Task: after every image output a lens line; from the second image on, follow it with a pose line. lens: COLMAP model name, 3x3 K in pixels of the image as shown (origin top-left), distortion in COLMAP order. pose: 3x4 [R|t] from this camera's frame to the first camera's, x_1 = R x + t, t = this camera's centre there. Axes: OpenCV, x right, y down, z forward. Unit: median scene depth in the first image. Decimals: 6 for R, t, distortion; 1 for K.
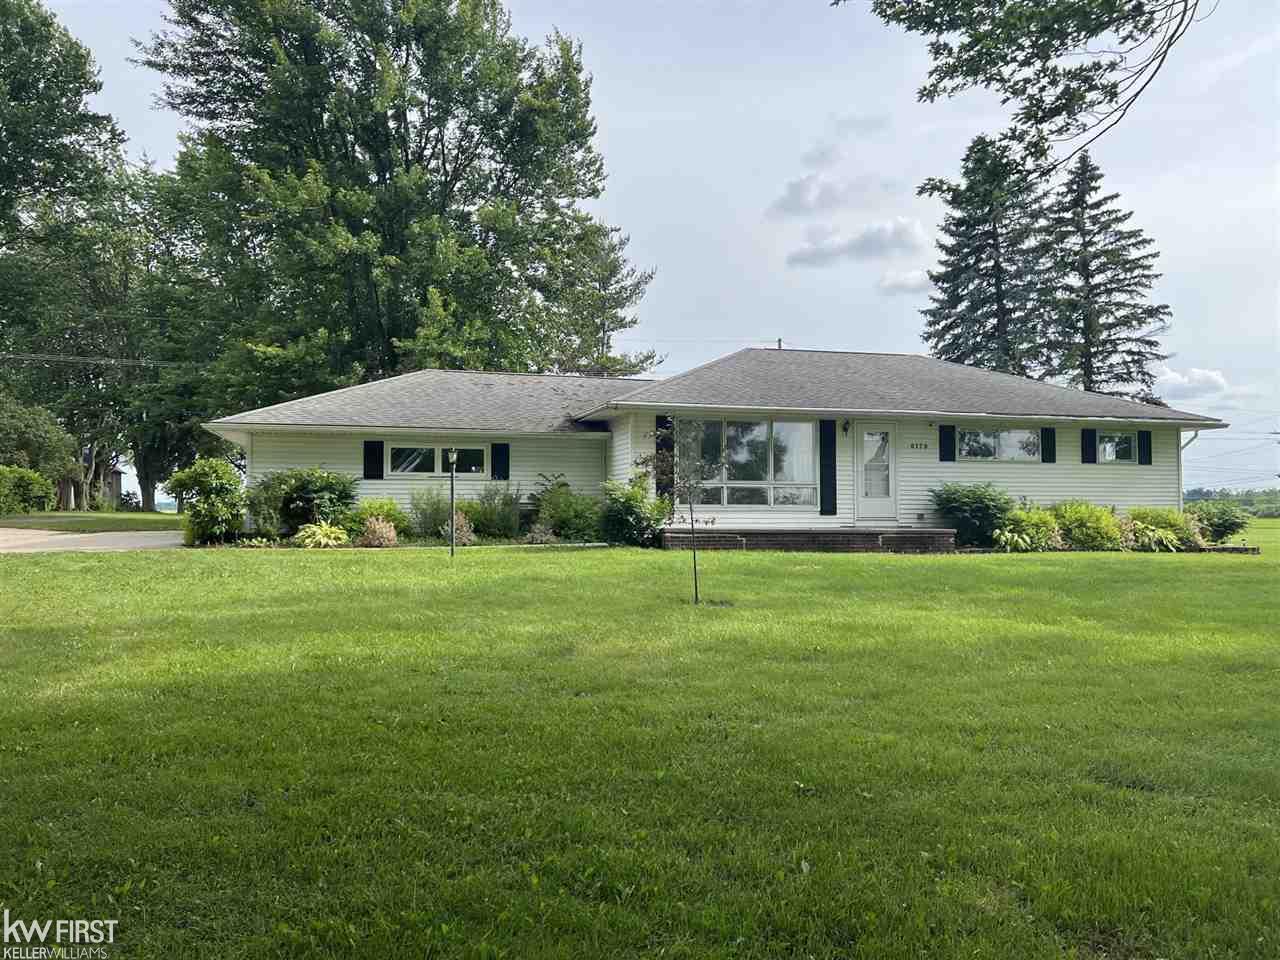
lens RADIAL K [[958.0, 0, 642.1], [0, 958.0, 487.4], [0, 0, 1]] dist [0.107113, -0.157850]
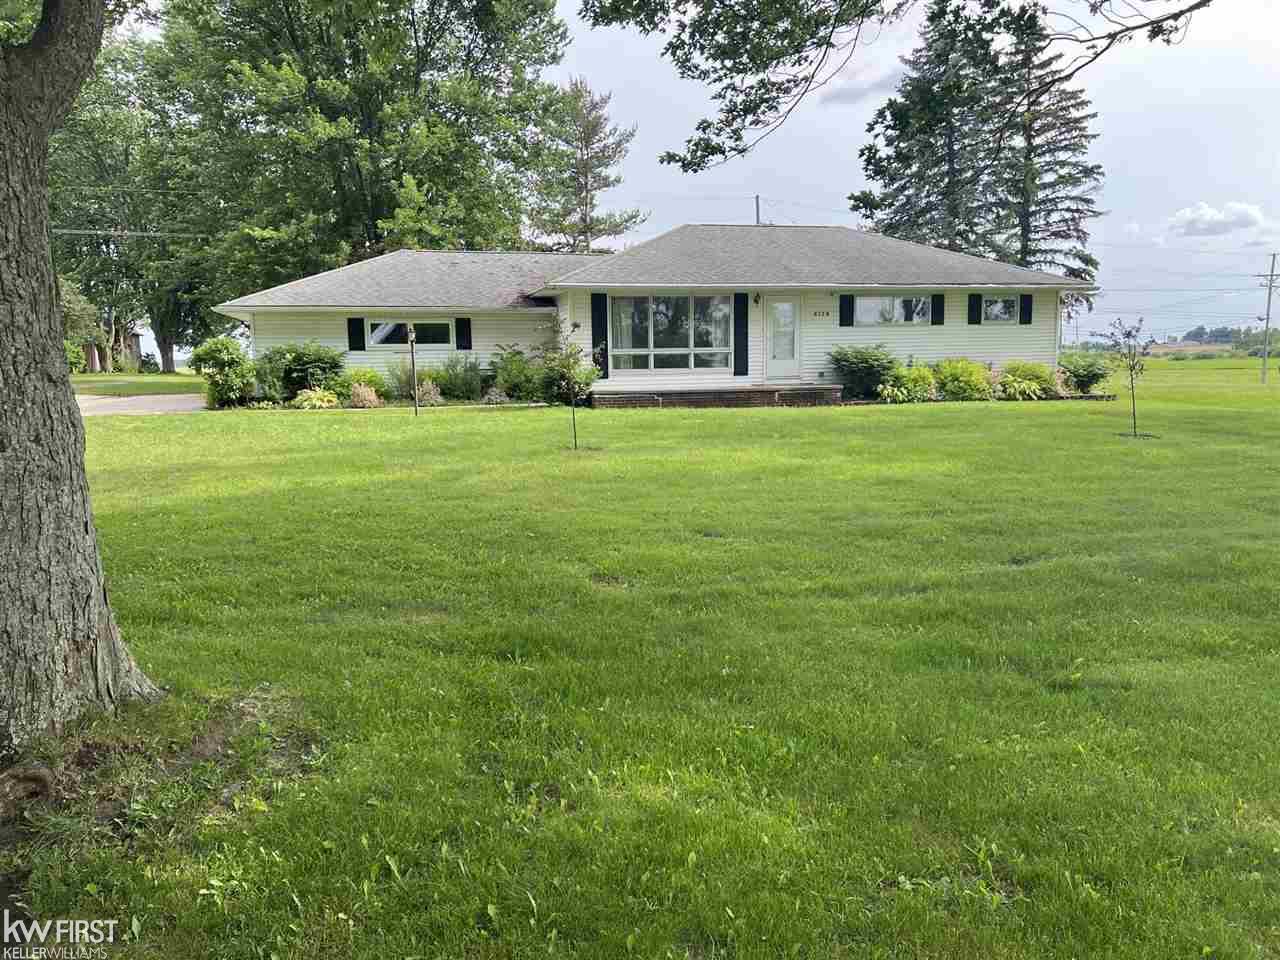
lens RADIAL K [[958.0, 0, 642.1], [0, 958.0, 487.4], [0, 0, 1]] dist [0.107113, -0.157850]
pose [[0.999735, -0.013690, -0.018513, 0.080311], [0.016375, 0.987983, 0.153692, -0.016776], [0.016187, -0.153955, 0.987945, -0.175071]]
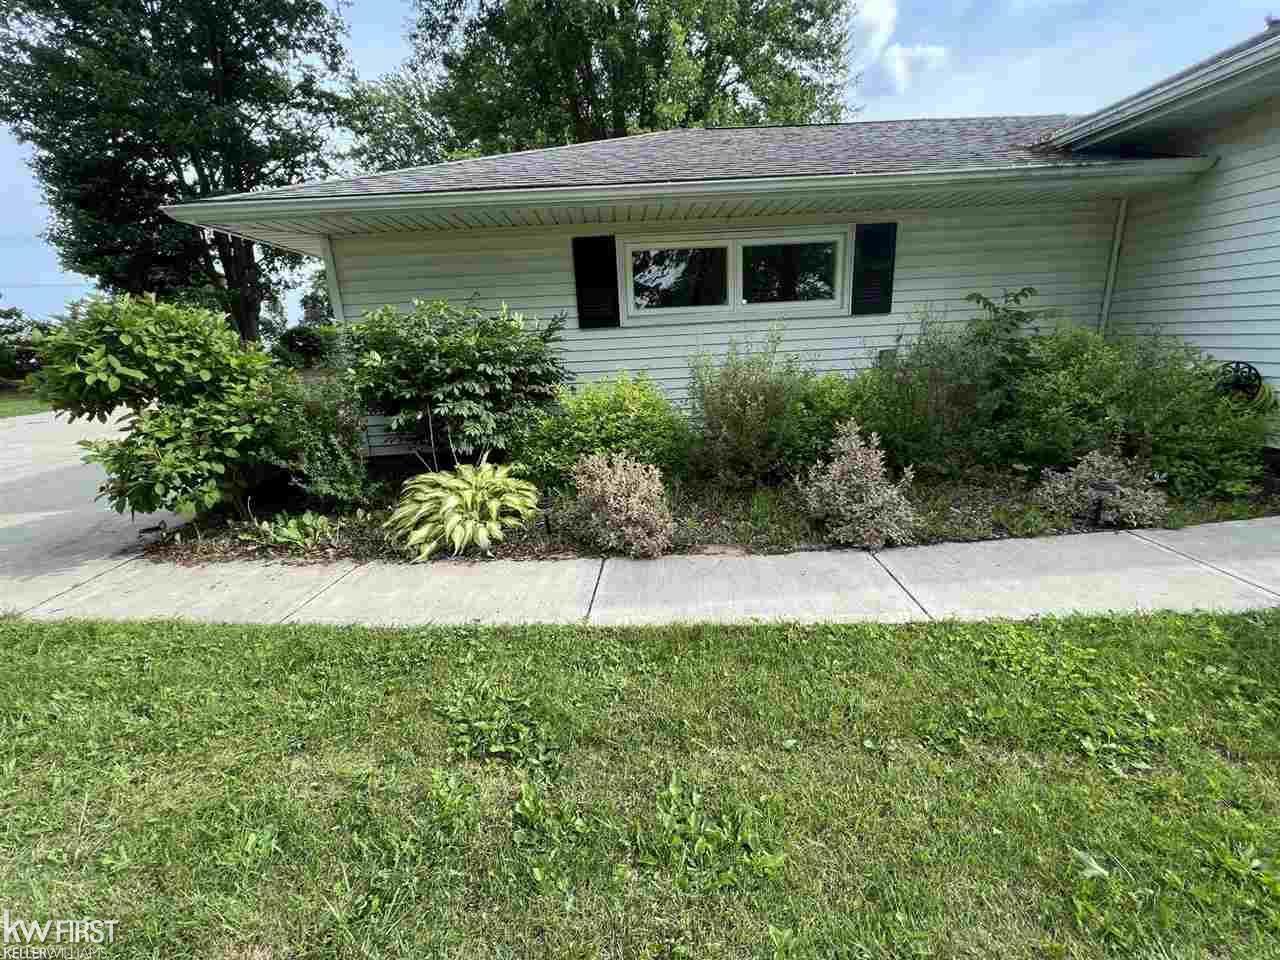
lens RADIAL K [[513.2, 0, 638.3], [0, 513.2, 475.1], [0, 0, 1]] dist [0.002122, 0.000318]
pose [[0.972163, 0.012178, -0.233990, -0.176057], [0.056151, 0.957439, 0.283120, -0.008846], [0.227479, -0.288377, 0.930103, 0.658544]]
